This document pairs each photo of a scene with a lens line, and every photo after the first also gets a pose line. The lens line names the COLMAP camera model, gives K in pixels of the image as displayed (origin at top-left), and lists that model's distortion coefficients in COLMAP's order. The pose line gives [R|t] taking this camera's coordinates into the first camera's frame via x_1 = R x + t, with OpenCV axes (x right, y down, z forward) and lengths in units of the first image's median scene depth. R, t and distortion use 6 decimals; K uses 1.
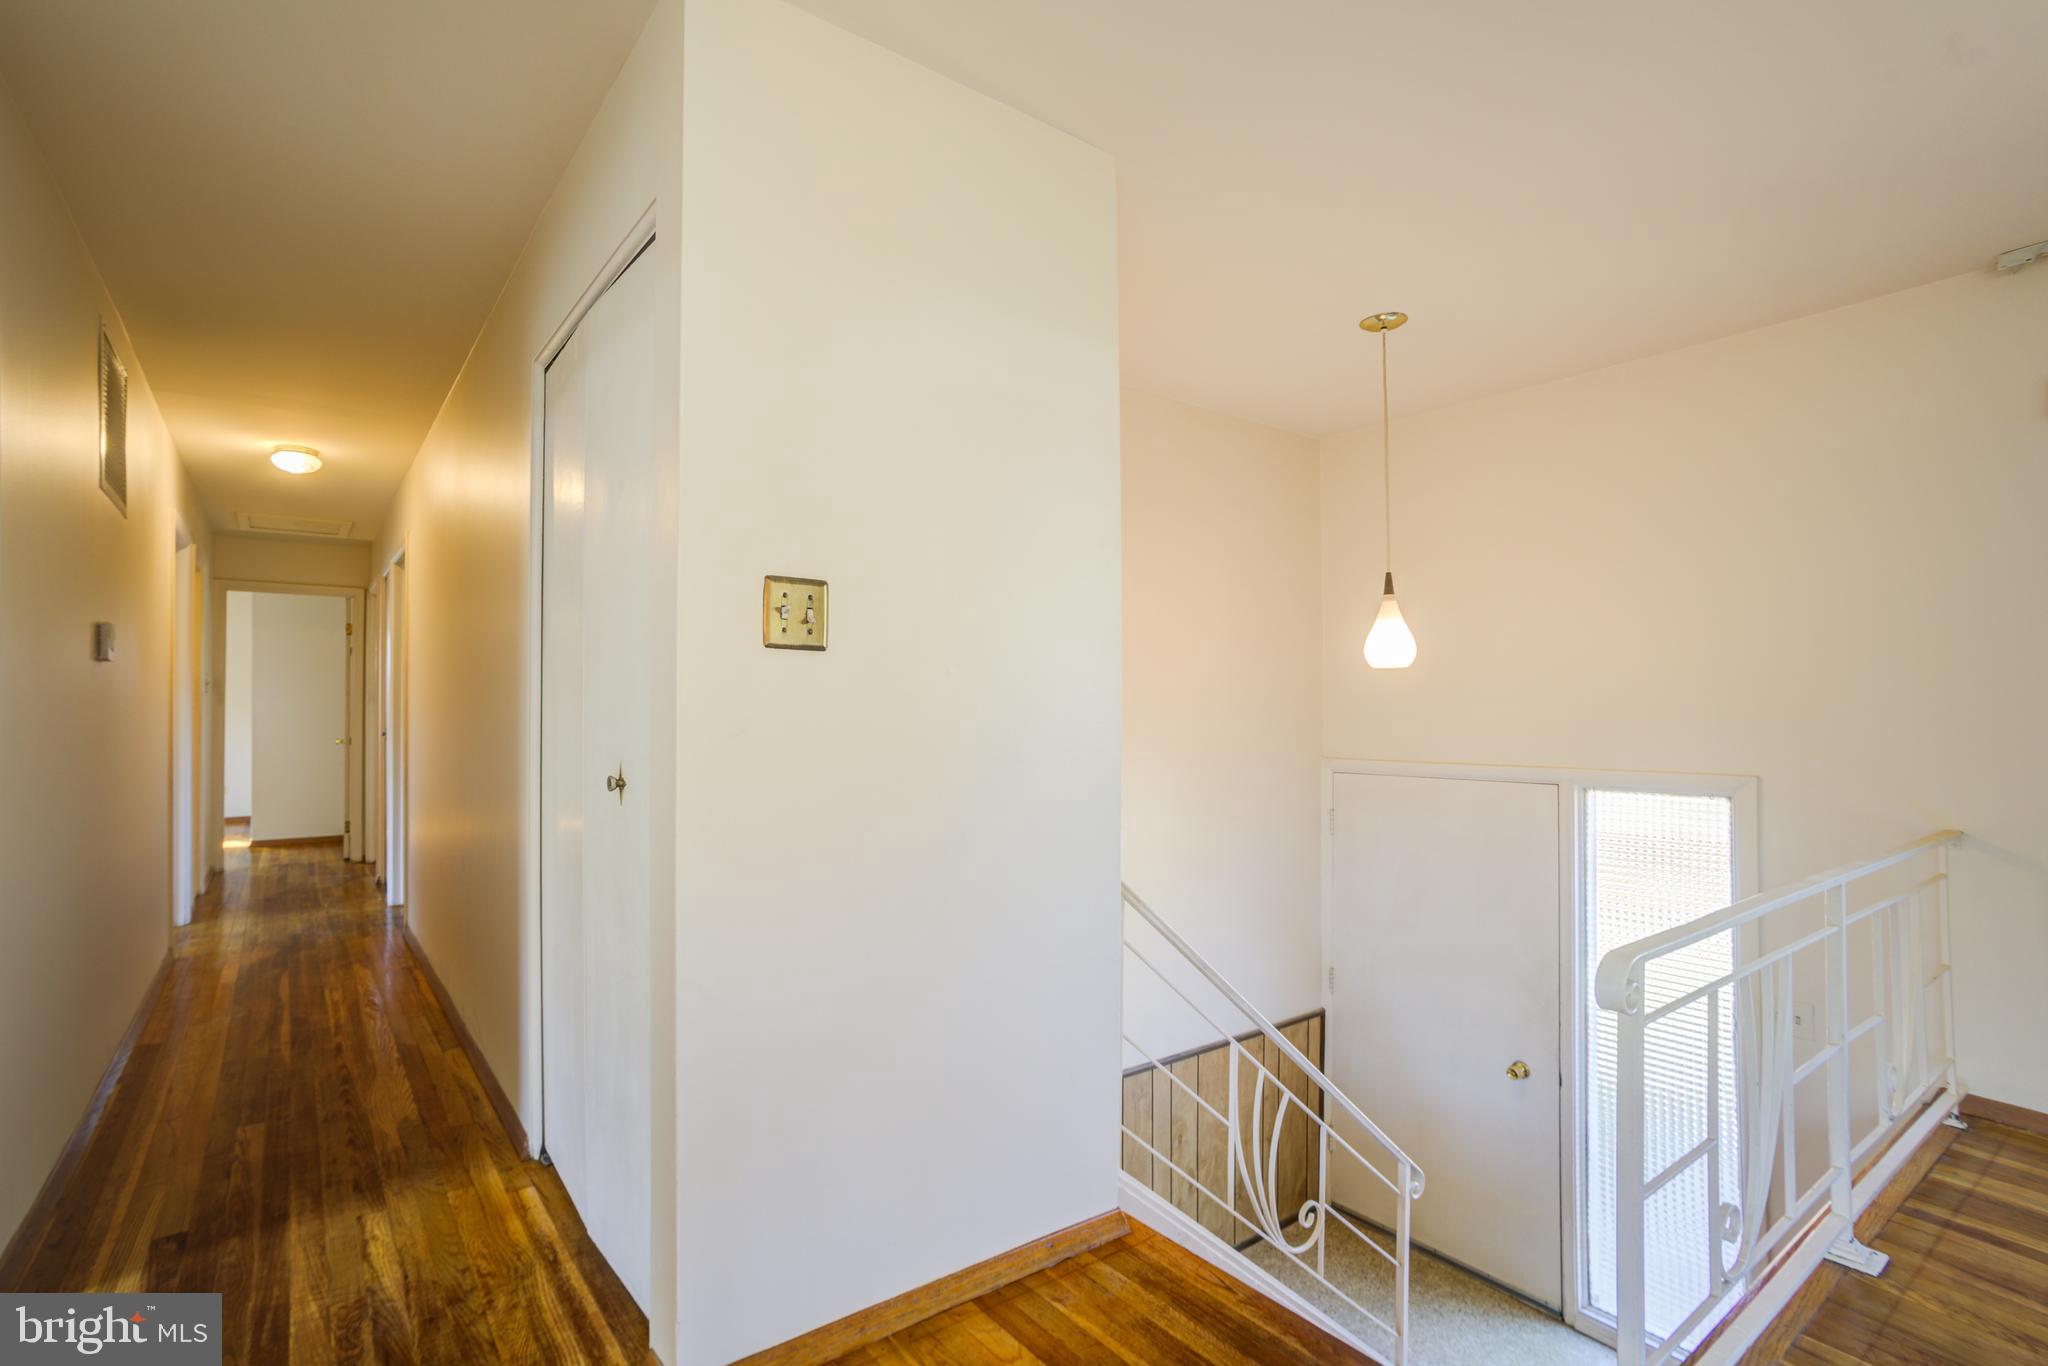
lens RADIAL K [[896.4, 0, 1018.9], [0, 896.4, 694.5], [0, 0, 1]] dist [-0.064912, 0.040940]
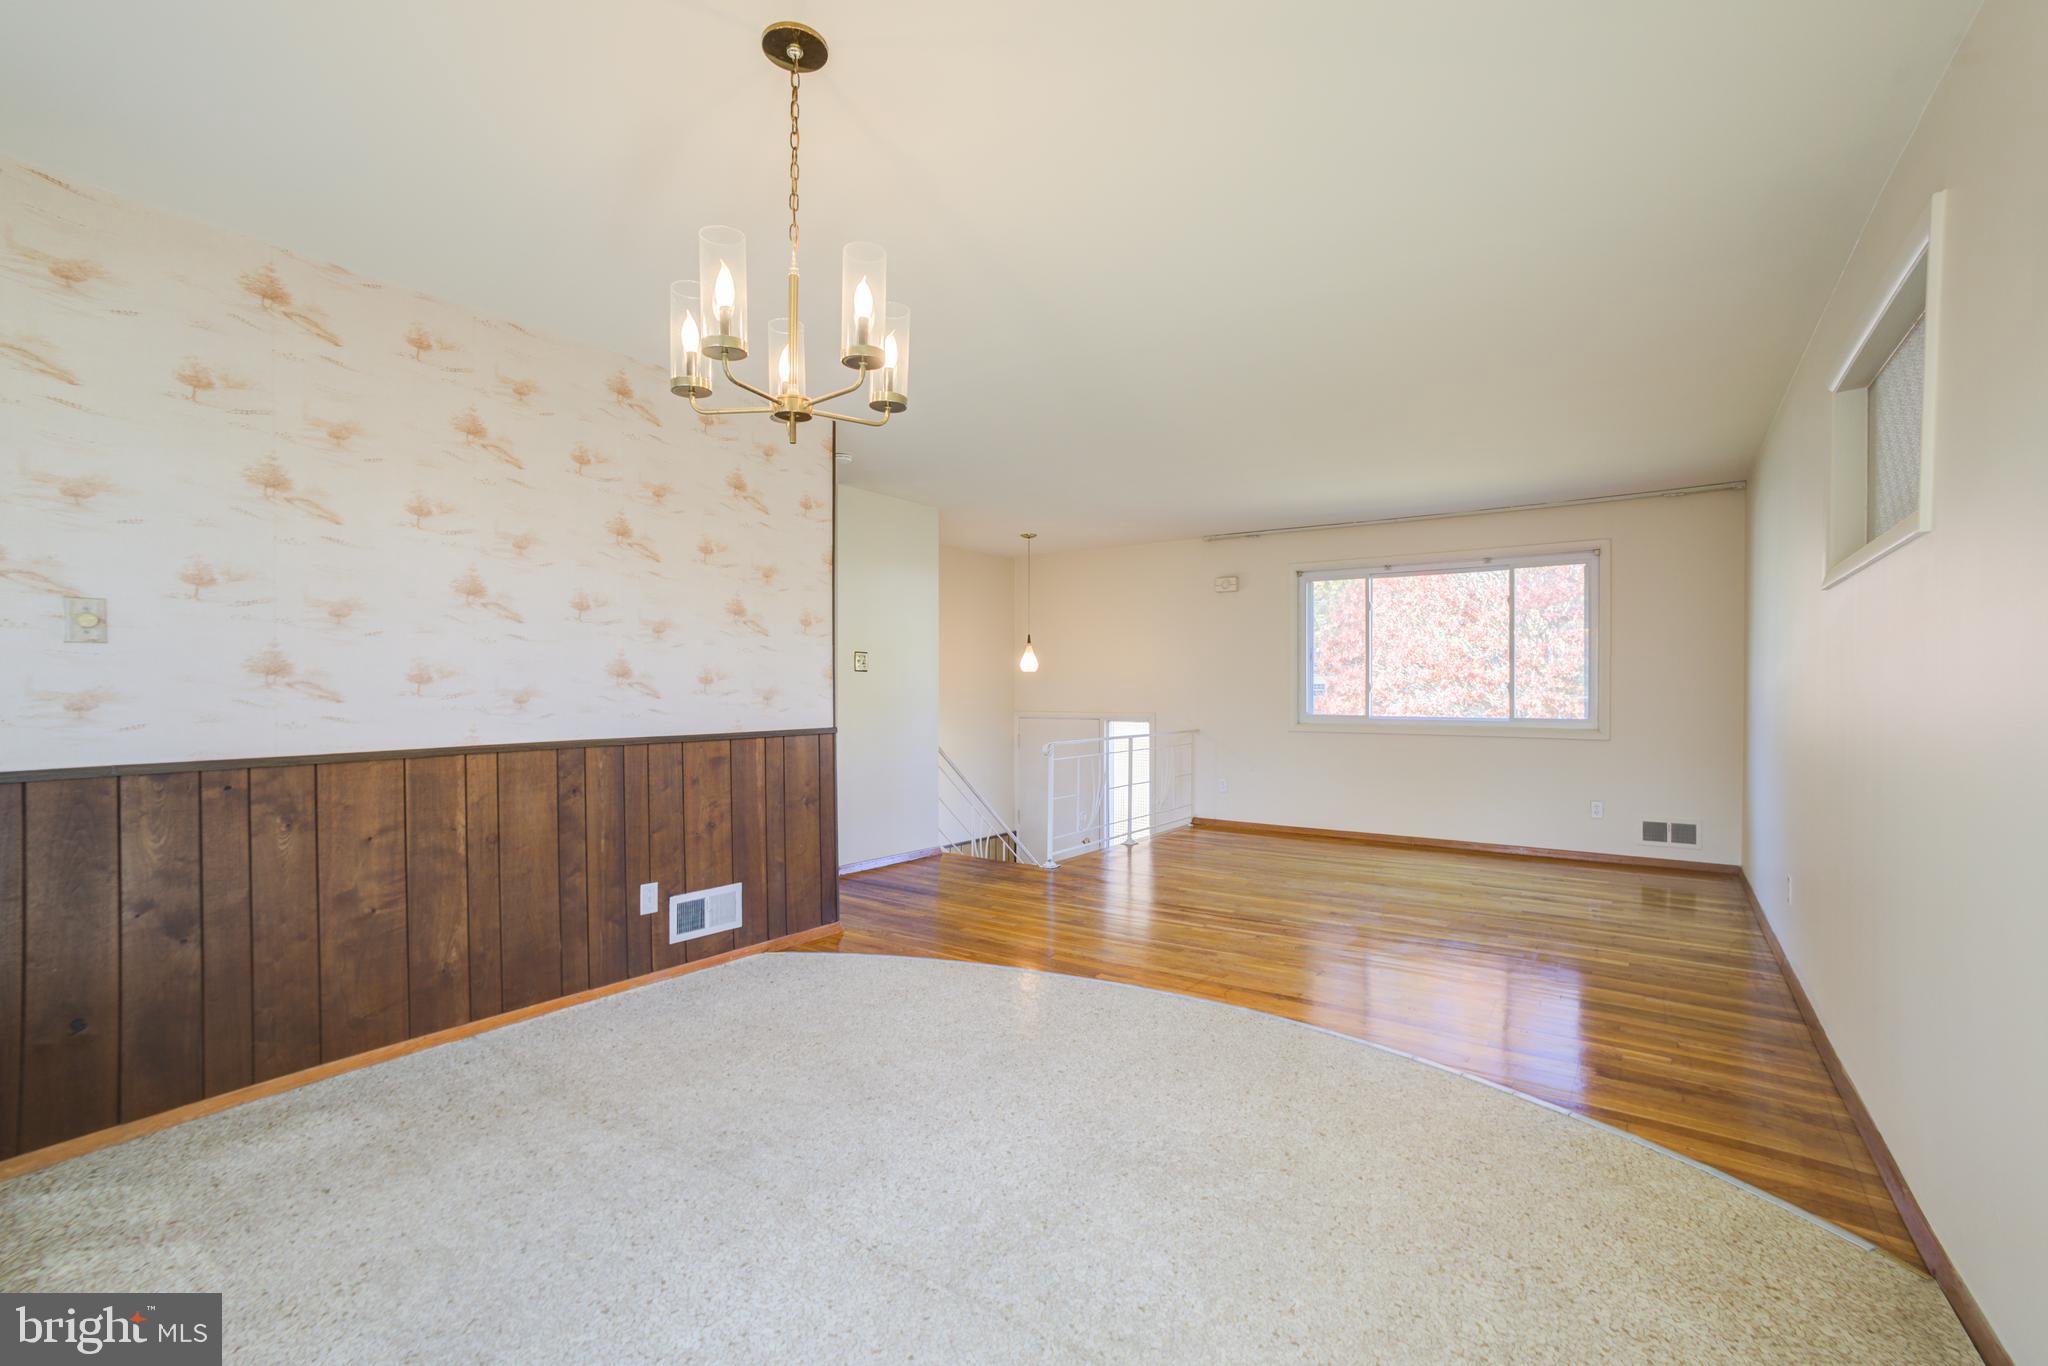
lens RADIAL K [[896.4, 0, 1018.9], [0, 896.4, 694.5], [0, 0, 1]] dist [-0.064912, 0.040940]
pose [[0.973715, -0.003513, 0.227743, -0.132844], [-0.002466, 0.999660, 0.025965, -0.018240], [-0.227757, -0.025845, 0.973375, -0.971842]]
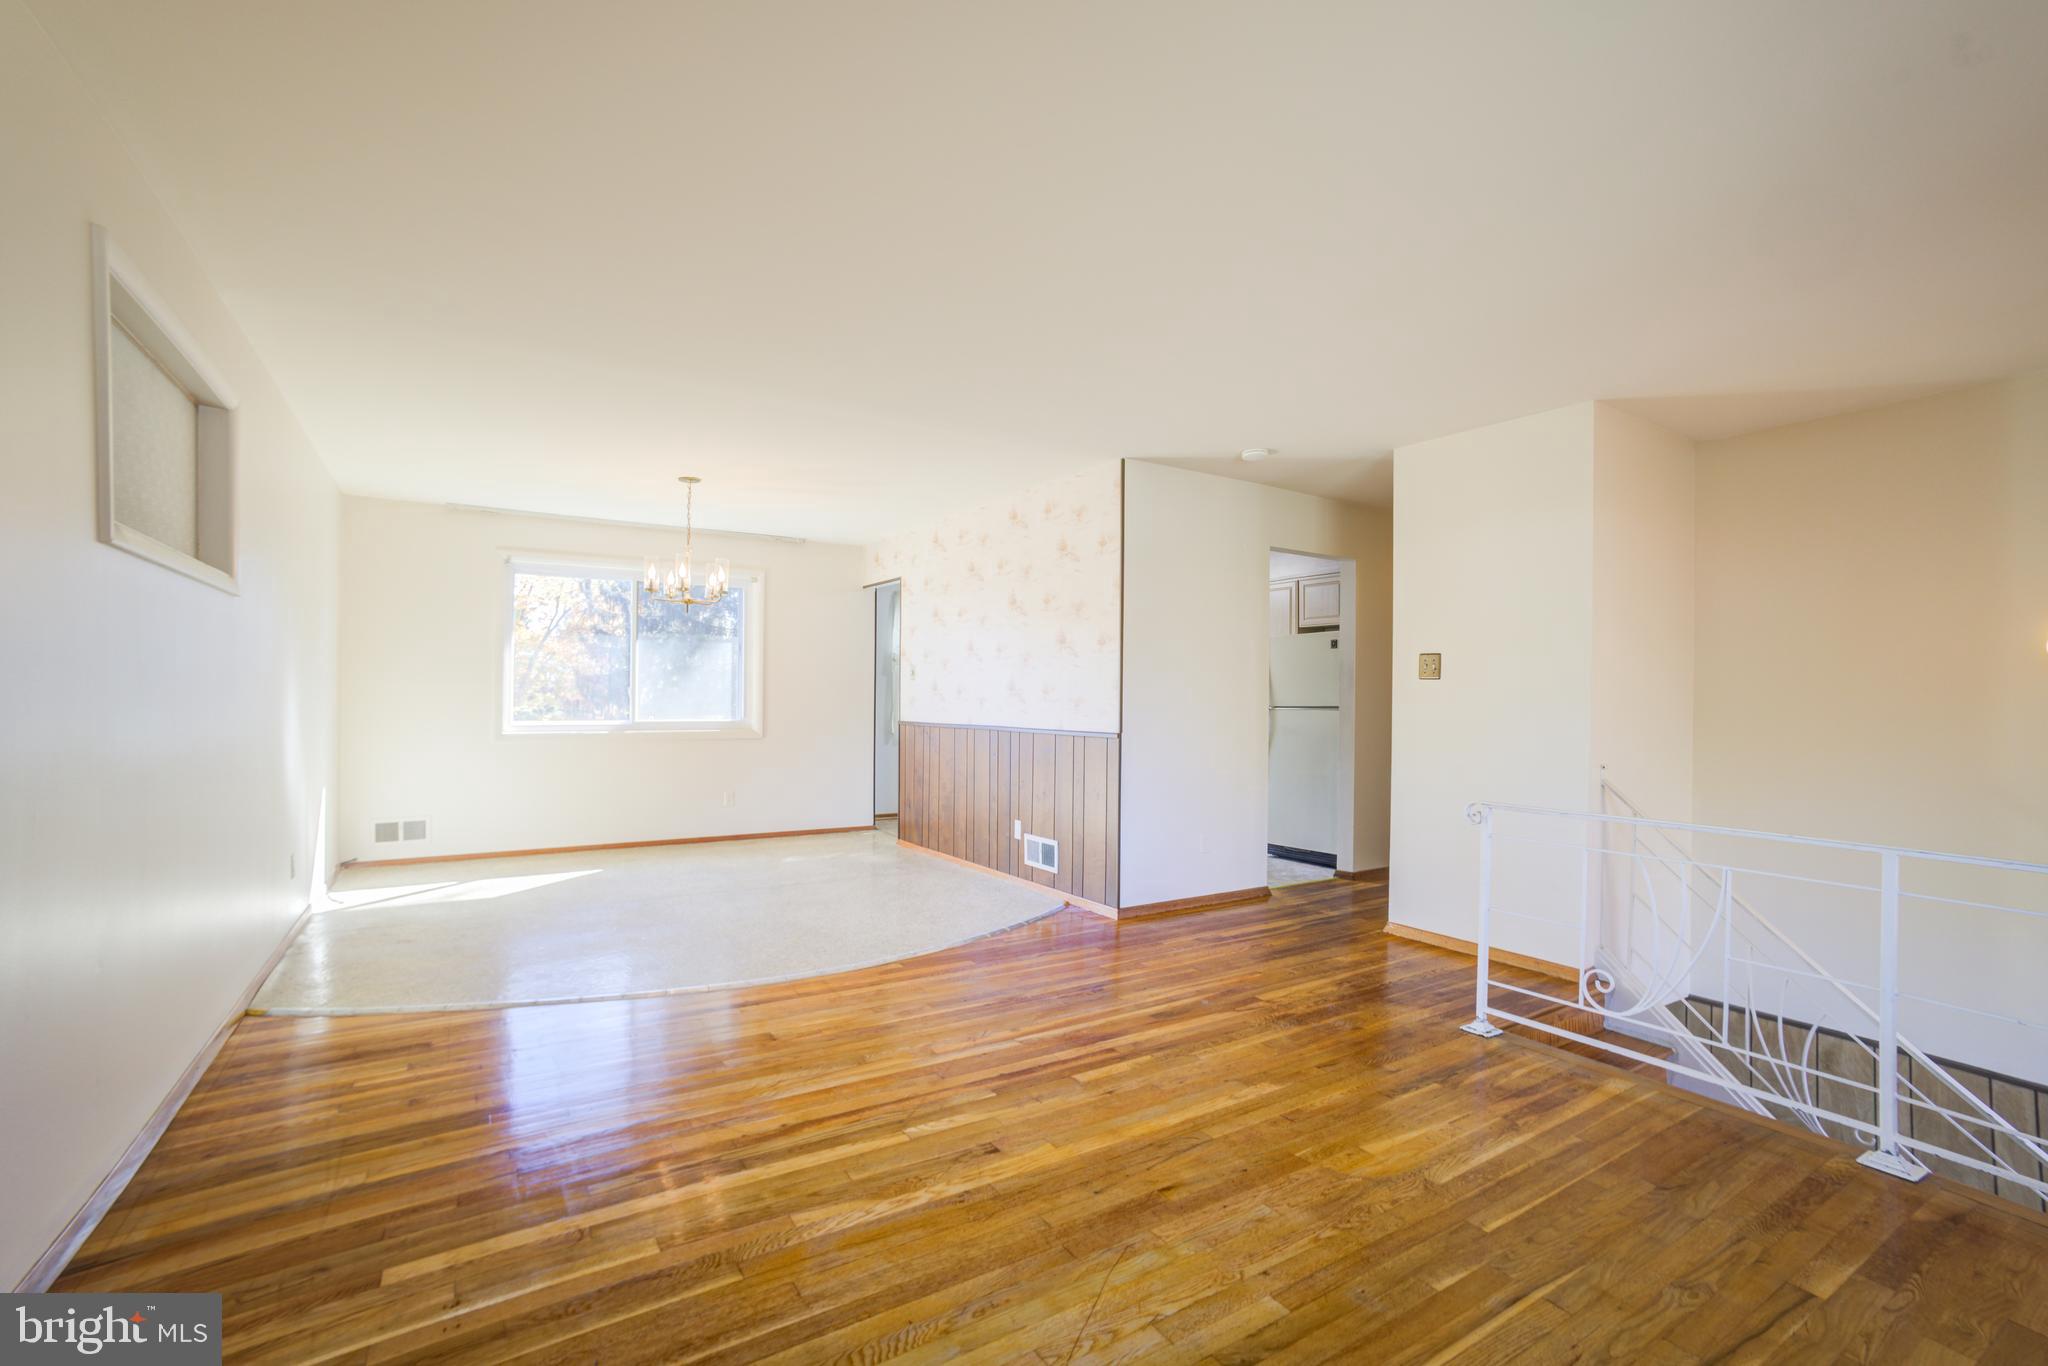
lens RADIAL K [[896.4, 0, 1018.9], [0, 896.4, 694.5], [0, 0, 1]] dist [-0.064912, 0.040940]
pose [[-0.138164, -0.006403, -0.990389, 0.932508], [0.006594, 0.999951, -0.007384, 0.002611], [0.990387, -0.007551, -0.138115, 0.002342]]
